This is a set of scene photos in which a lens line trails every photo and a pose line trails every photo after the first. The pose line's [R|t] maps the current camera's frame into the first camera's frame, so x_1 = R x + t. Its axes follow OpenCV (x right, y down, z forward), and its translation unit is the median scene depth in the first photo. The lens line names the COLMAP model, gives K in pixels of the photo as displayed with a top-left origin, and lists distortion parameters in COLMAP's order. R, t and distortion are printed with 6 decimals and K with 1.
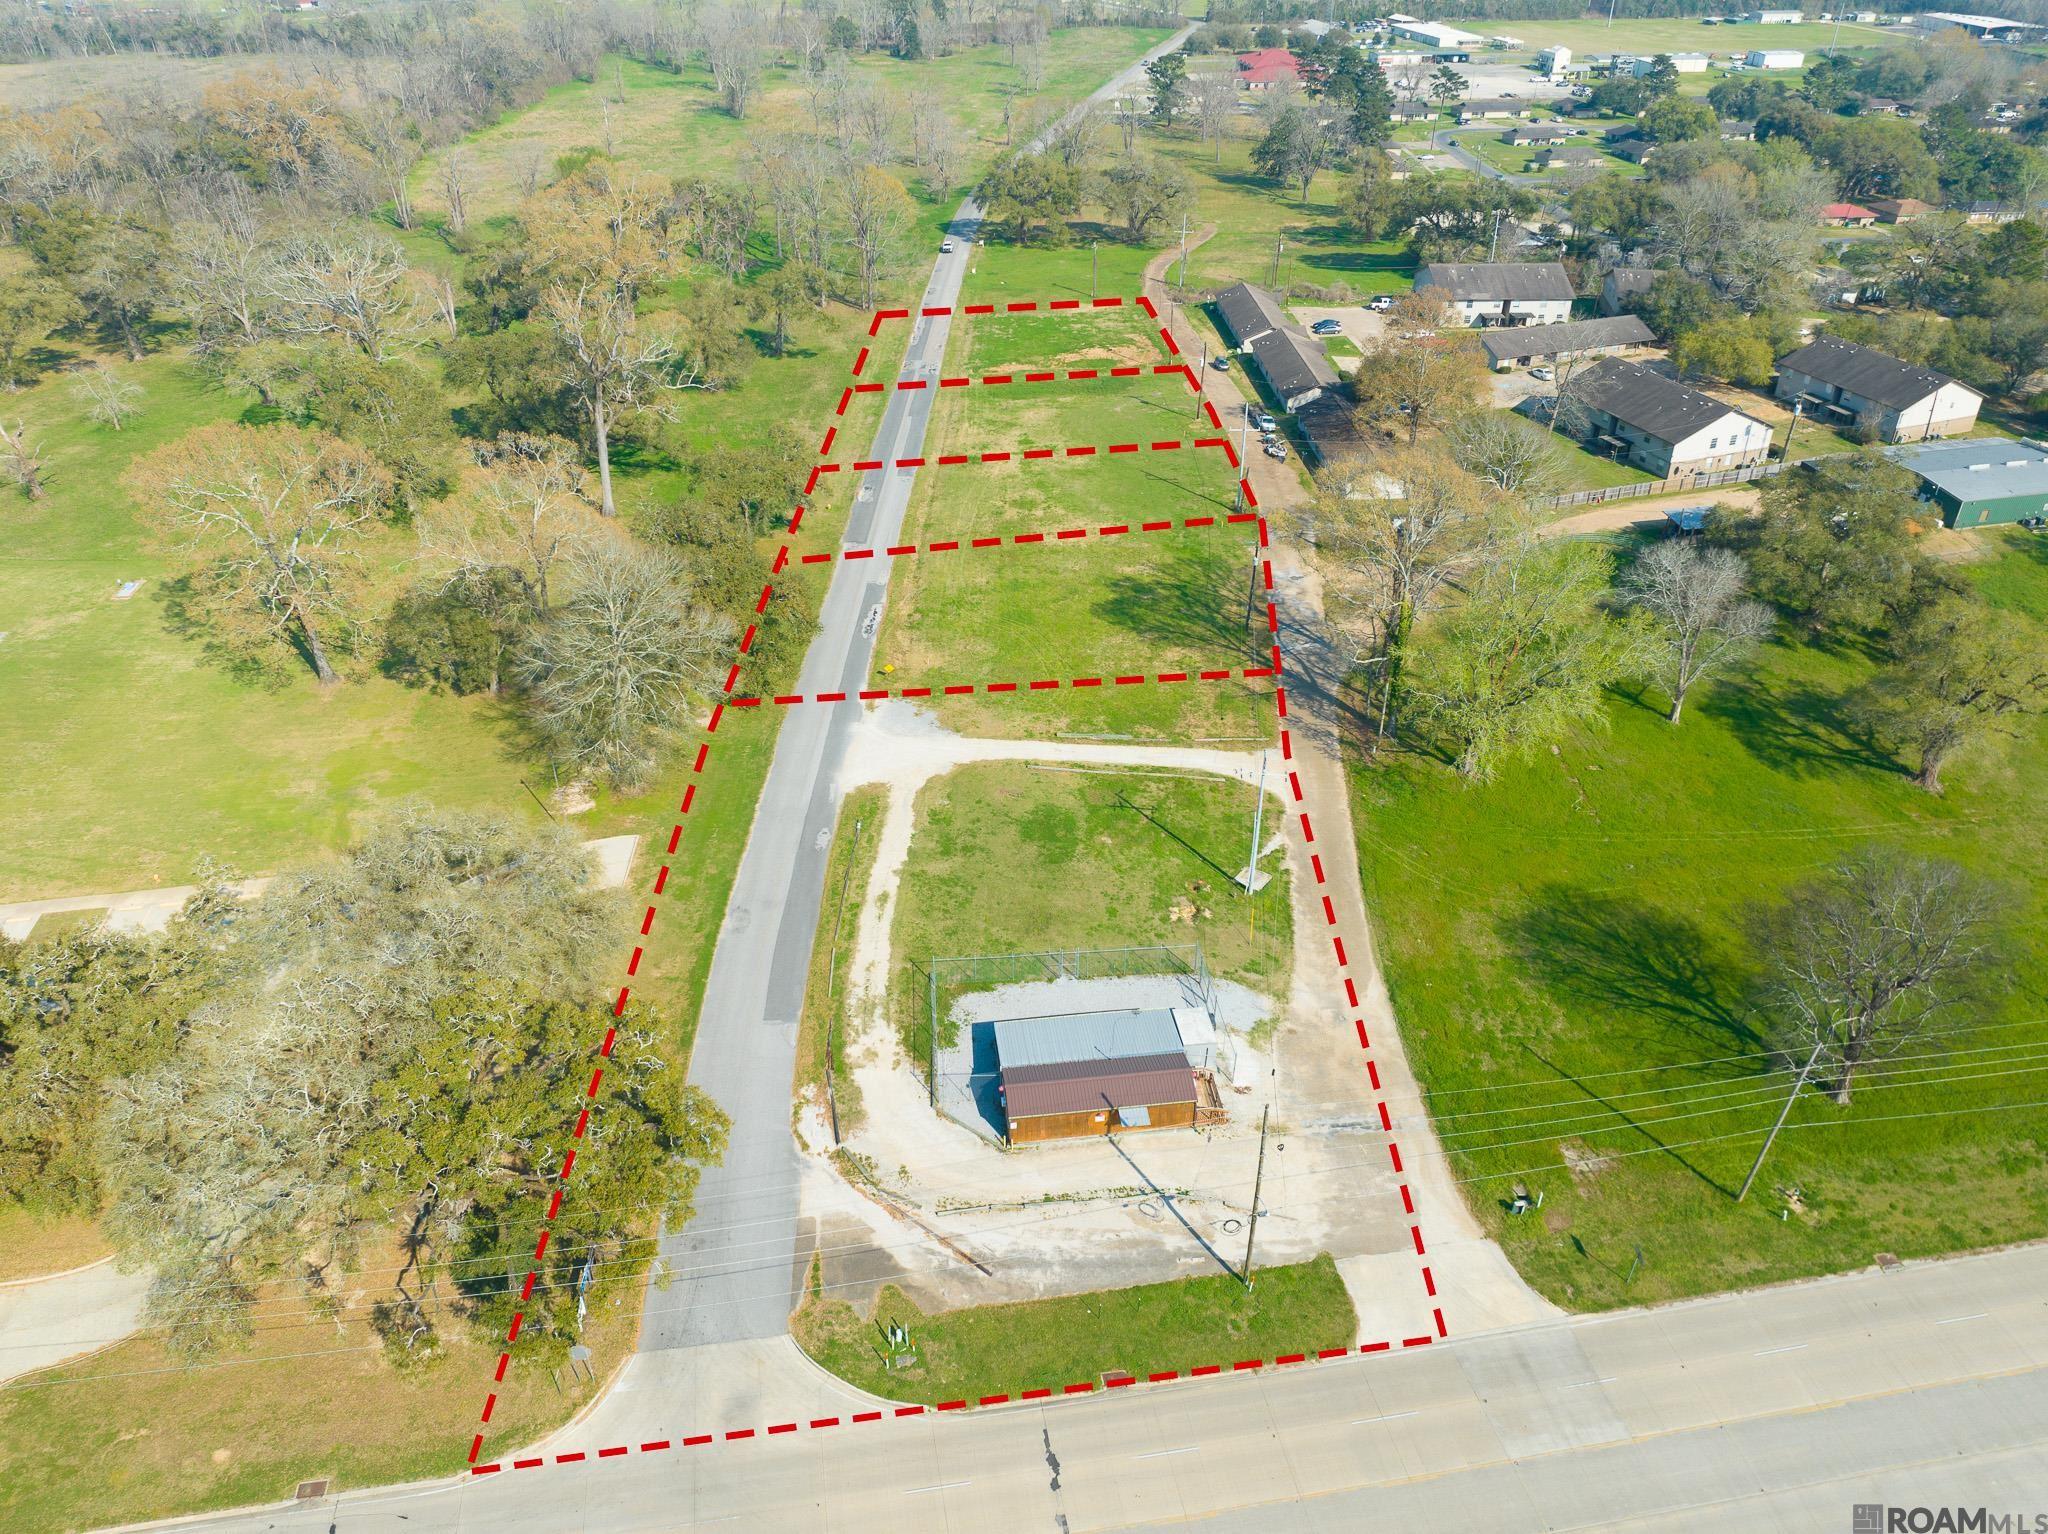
lens RADIAL K [[1456.6, 0, 1024.0], [0, 1456.6, 767.0], [0, 0, 1]] dist [-0.039953, -0.001313]
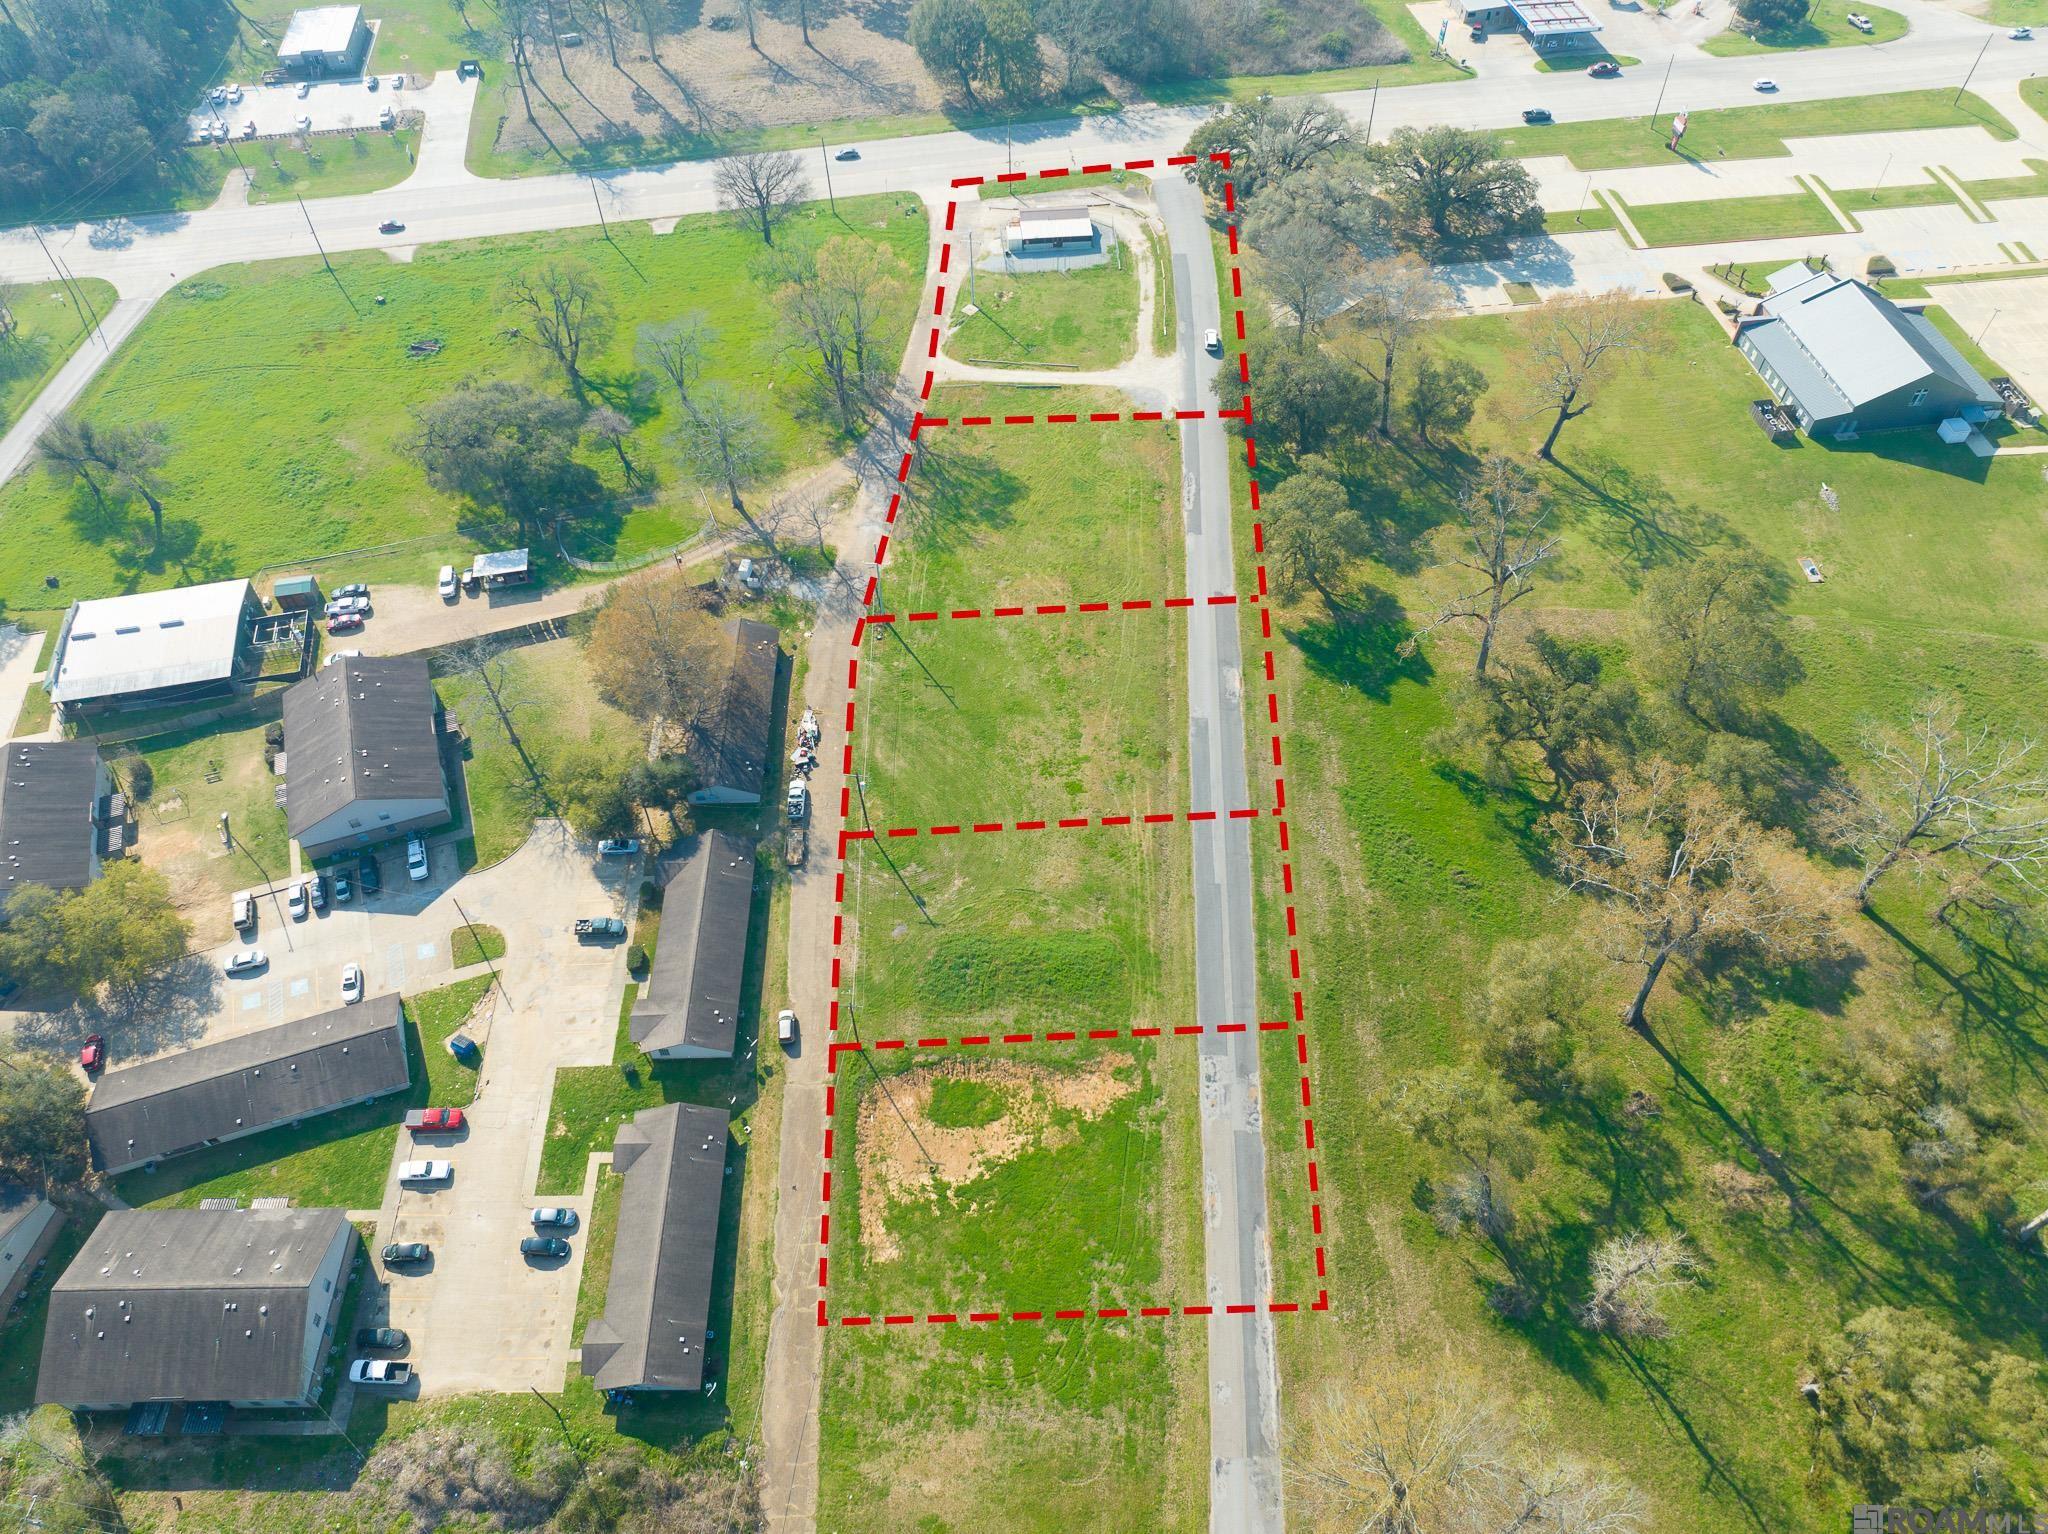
lens RADIAL K [[1456.6, 0, 1024.0], [0, 1456.6, 767.0], [0, 0, 1]] dist [-0.039953, -0.001313]
pose [[-0.999444, -0.022628, 0.024494, 0.017659], [0.022029, 0.103392, 0.994397, -2.221250], [-0.025034, 0.994383, -0.102836, 2.152554]]
